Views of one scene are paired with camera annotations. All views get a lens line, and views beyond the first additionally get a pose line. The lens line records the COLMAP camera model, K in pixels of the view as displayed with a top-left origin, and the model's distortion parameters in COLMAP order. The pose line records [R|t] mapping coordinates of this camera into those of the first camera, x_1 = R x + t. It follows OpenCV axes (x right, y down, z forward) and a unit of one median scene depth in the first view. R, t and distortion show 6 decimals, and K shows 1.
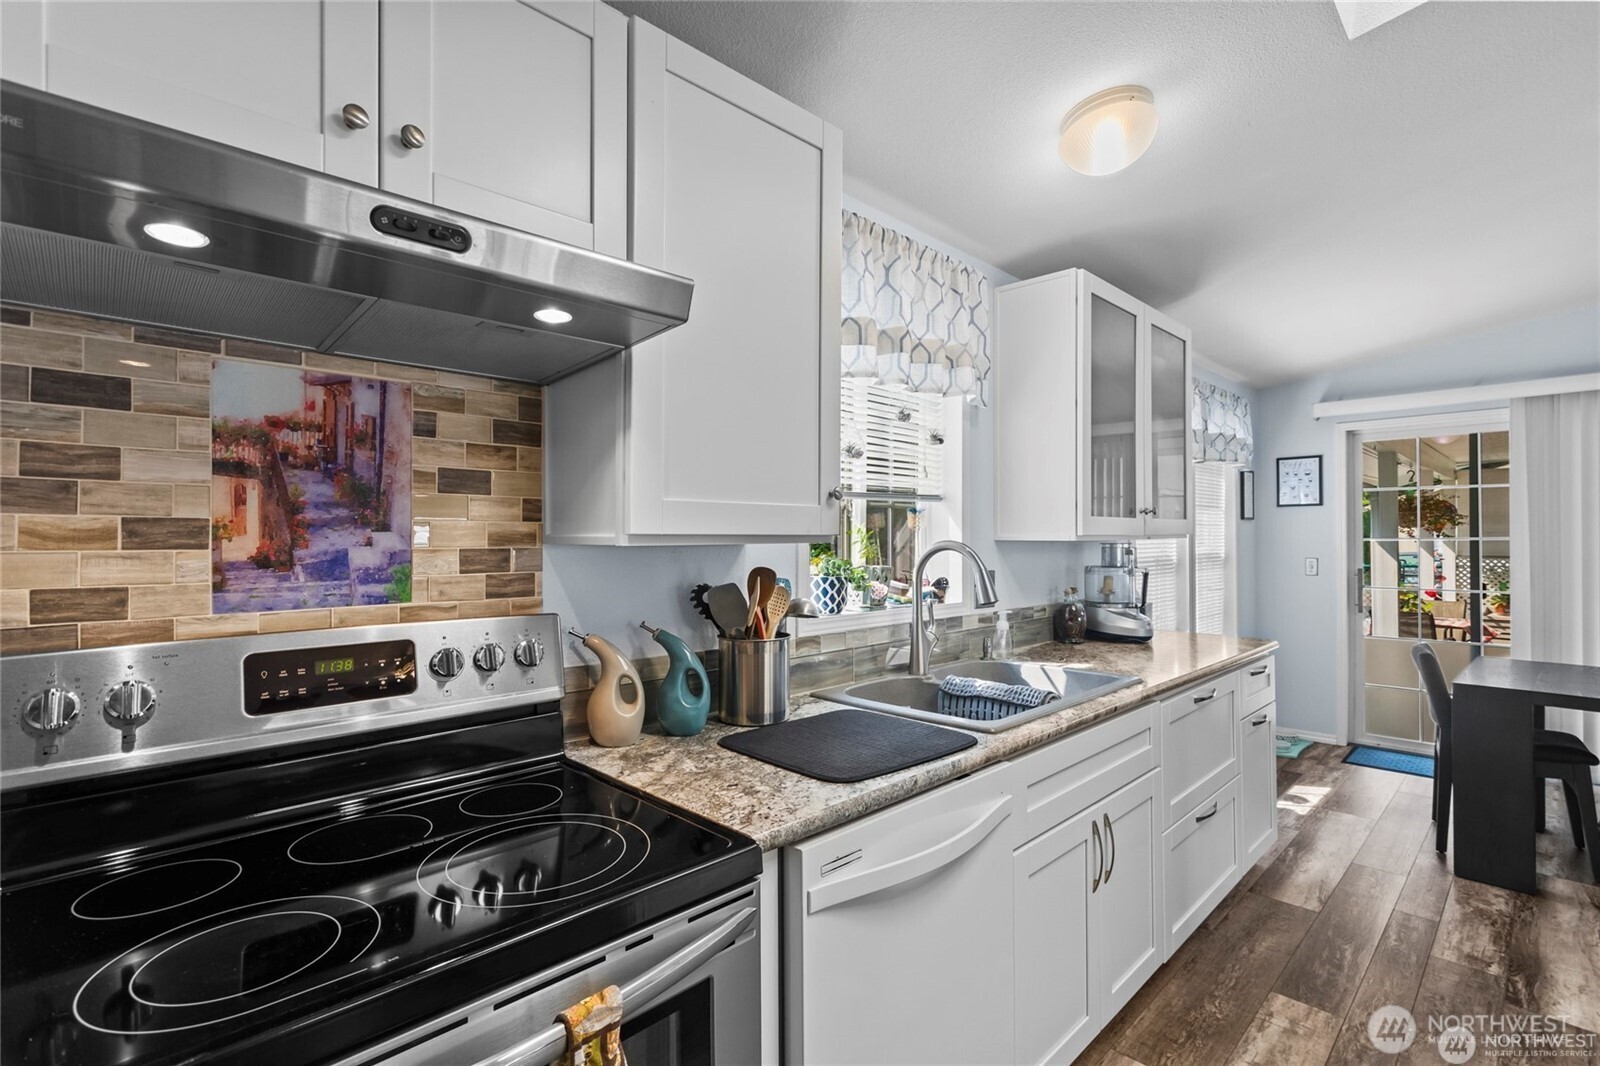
lens RADIAL K [[748.9, 0, 808.4], [0, 748.9, 532.8], [0, 0, 1]] dist [0.001158, 0.000626]
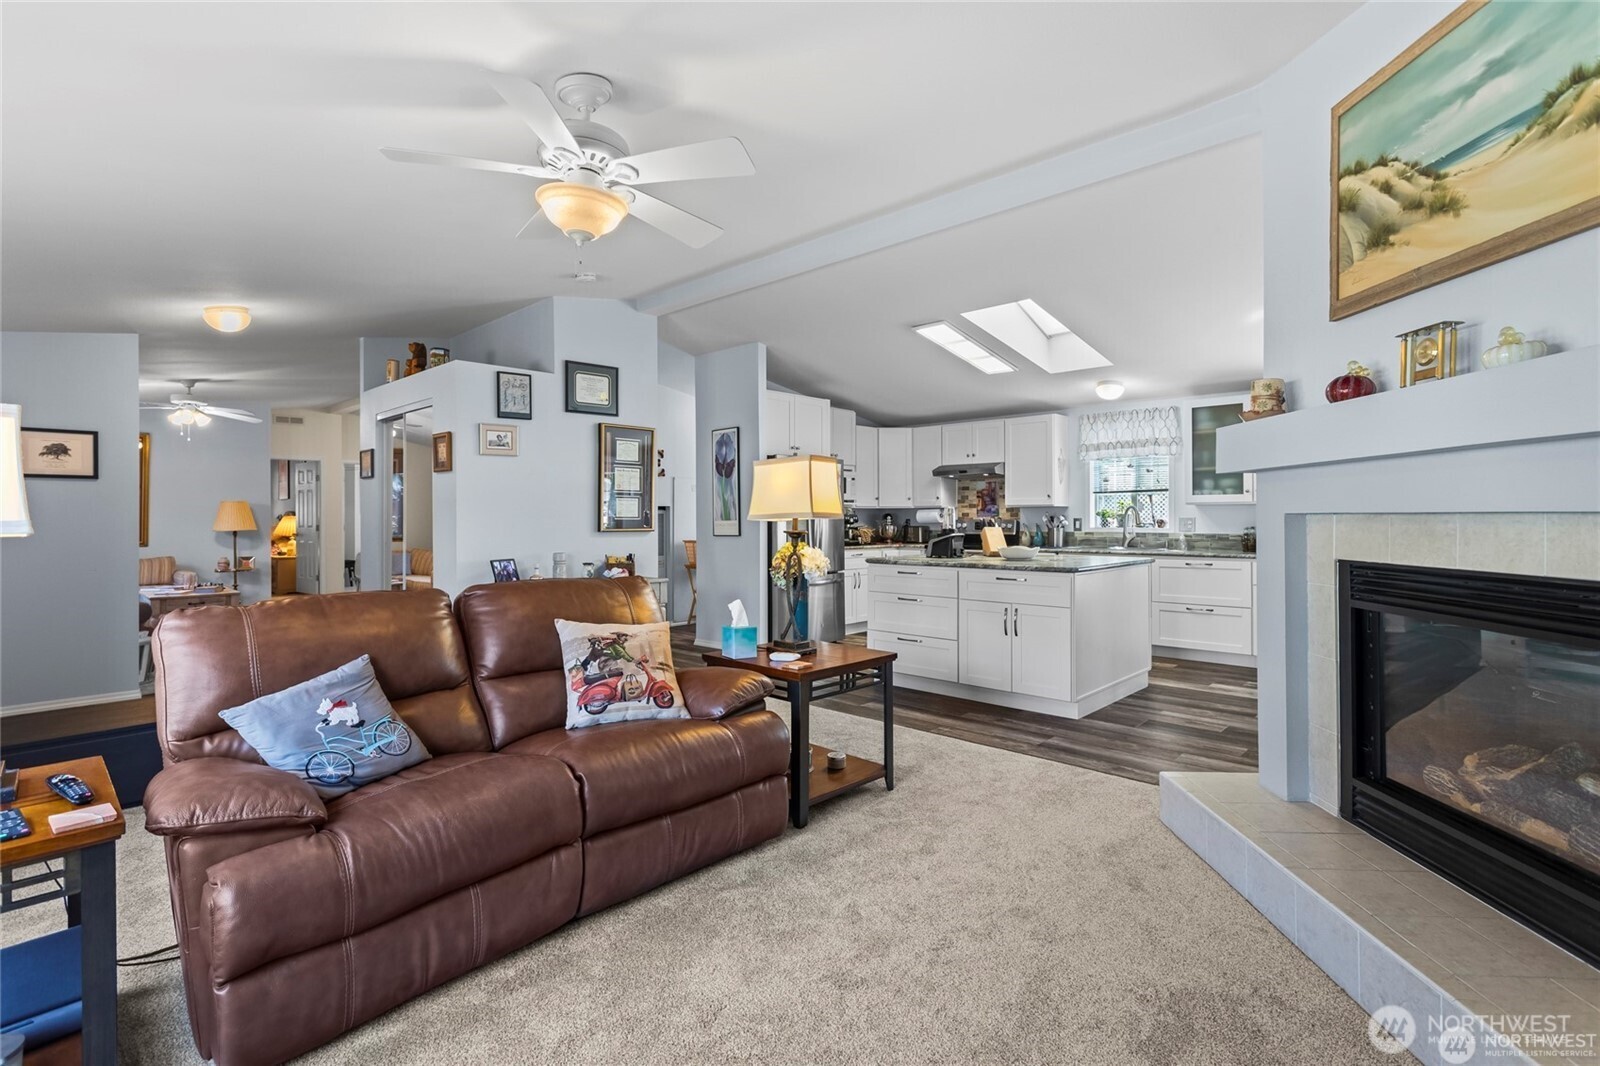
lens RADIAL K [[748.9, 0, 808.4], [0, 748.9, 532.8], [0, 0, 1]] dist [0.001158, 0.000626]
pose [[0.023991, 0.020904, -0.999494, 6.271757], [0.004465, 0.999769, 0.021017, 0.099201], [0.999702, -0.004967, 0.023892, -0.793380]]
